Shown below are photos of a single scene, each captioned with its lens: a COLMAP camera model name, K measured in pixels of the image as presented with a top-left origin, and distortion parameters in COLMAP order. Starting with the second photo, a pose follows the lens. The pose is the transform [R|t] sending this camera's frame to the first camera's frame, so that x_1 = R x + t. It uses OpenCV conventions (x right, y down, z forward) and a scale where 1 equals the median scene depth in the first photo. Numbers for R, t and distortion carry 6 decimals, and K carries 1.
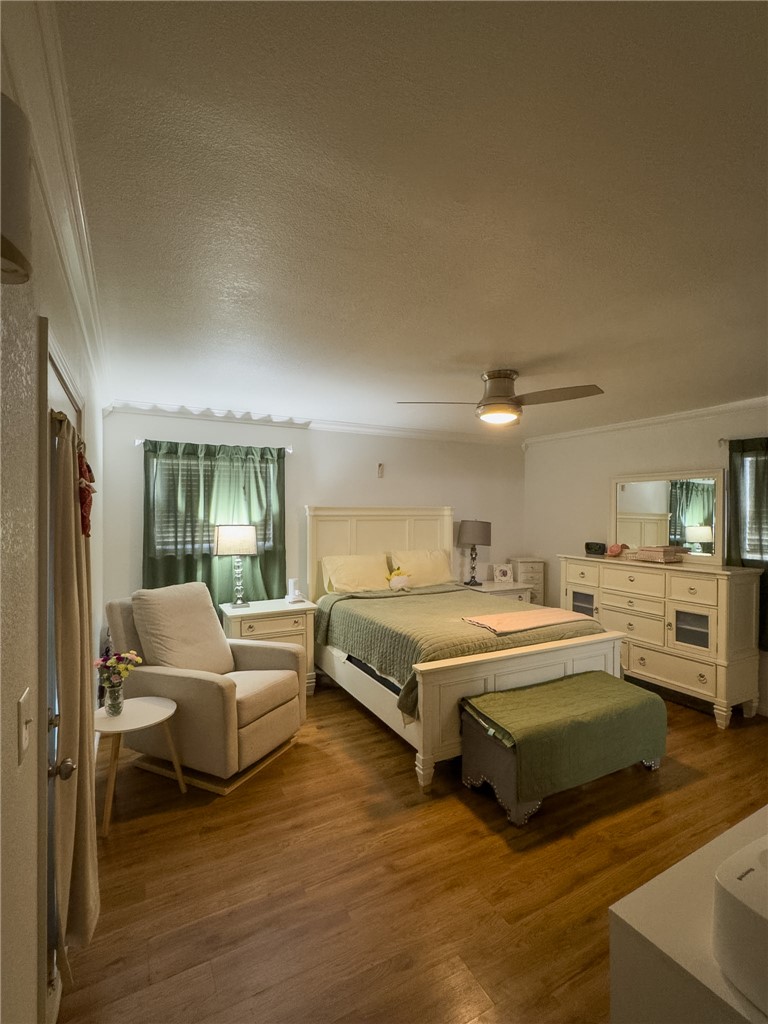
lens RADIAL K [[480.9, 0, 387.5], [0, 480.9, 513.2], [0, 0, 1]] dist [0.001959, 0.000166]
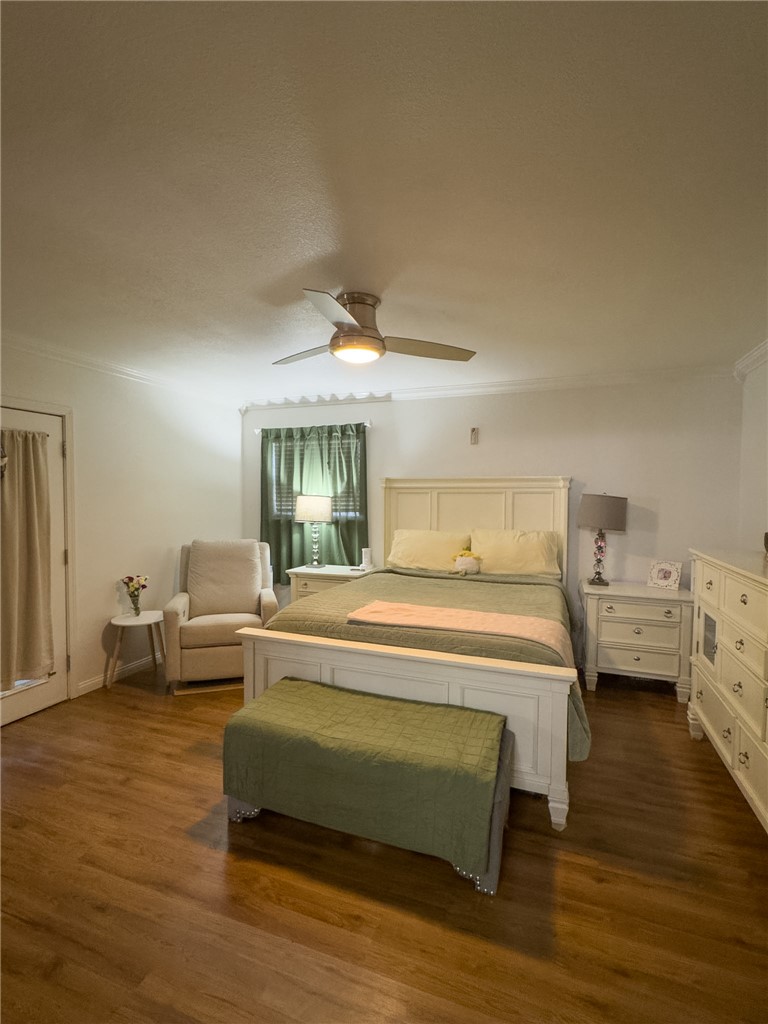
lens RADIAL K [[480.9, 0, 382.1], [0, 480.9, 514.4], [0, 0, 1]] dist [0.001959, 0.000166]
pose [[0.656020, 0.029556, -0.754165, 0.648503], [-0.004226, 0.999361, 0.035489, 0.027502], [0.754732, -0.020094, 0.655726, 0.368387]]
